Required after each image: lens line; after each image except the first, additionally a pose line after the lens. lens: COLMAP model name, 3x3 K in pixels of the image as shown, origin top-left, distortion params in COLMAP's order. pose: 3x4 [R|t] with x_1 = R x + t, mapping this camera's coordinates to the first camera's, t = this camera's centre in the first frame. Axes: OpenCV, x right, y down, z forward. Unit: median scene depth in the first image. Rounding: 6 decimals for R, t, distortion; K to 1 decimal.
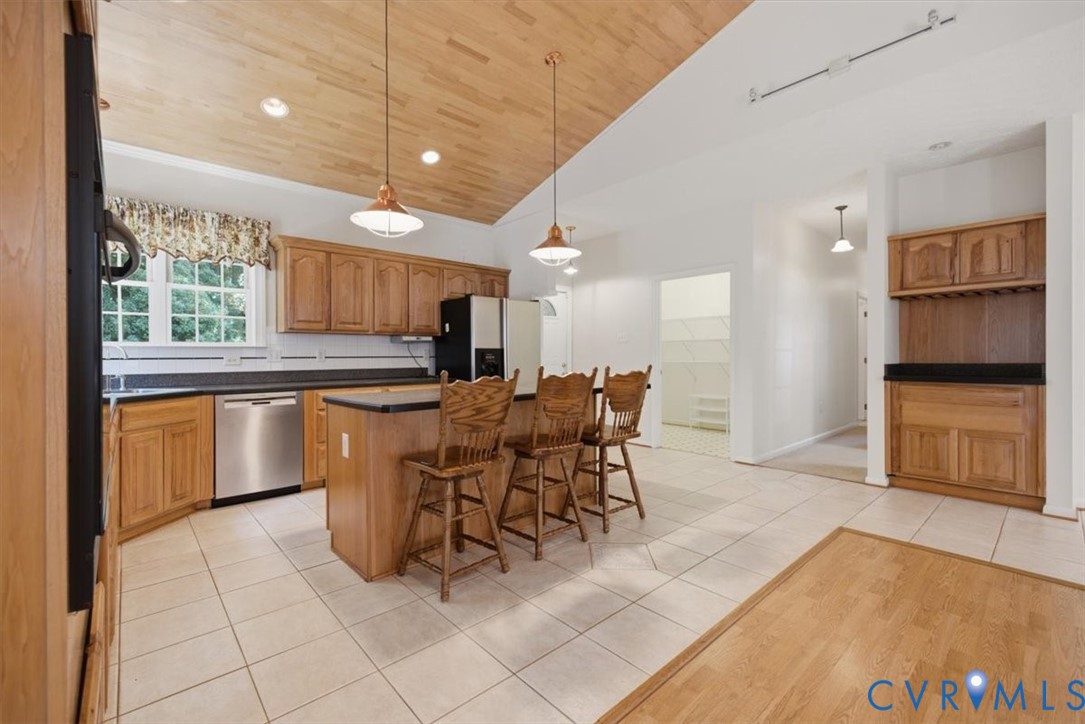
lens RADIAL K [[461.0, 0, 544.5], [0, 461.0, 358.7], [0, 0, 1]] dist [0.006766, -0.000455]
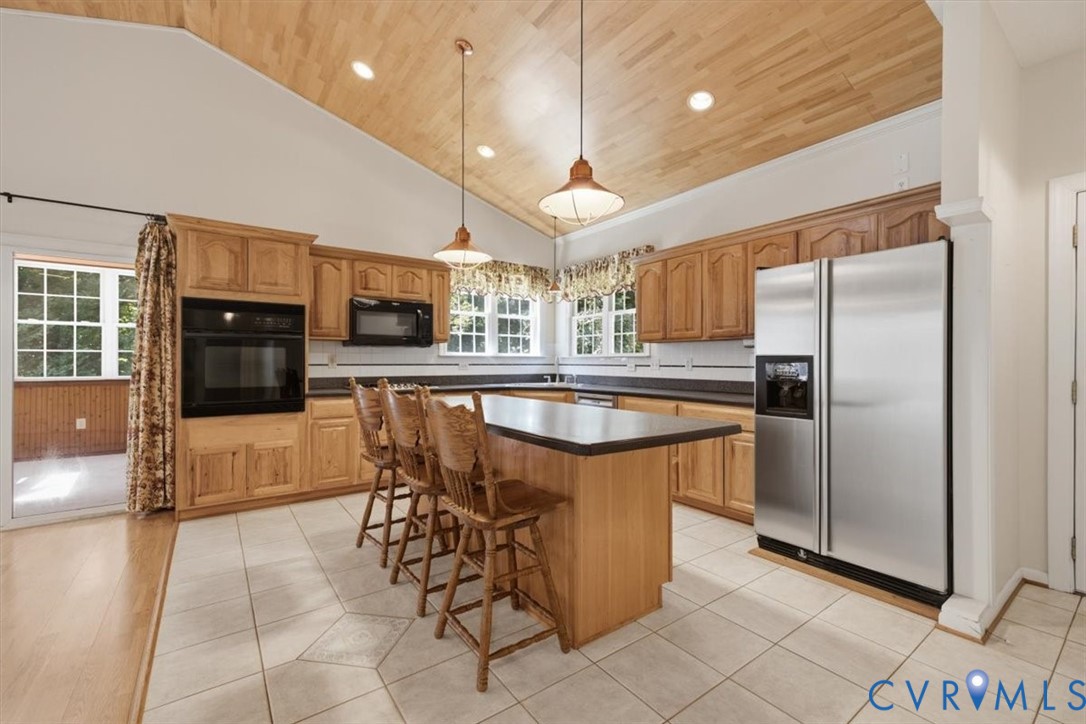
lens RADIAL K [[461.4, 0, 543.2], [0, 461.4, 362.2], [0, 0, 1]] dist [0.006766, -0.000455]
pose [[-0.111339, 0.002908, -0.993778, 0.571947], [-0.013222, 0.999903, 0.004408, -0.013418], [0.993695, 0.013630, -0.111290, 0.902465]]
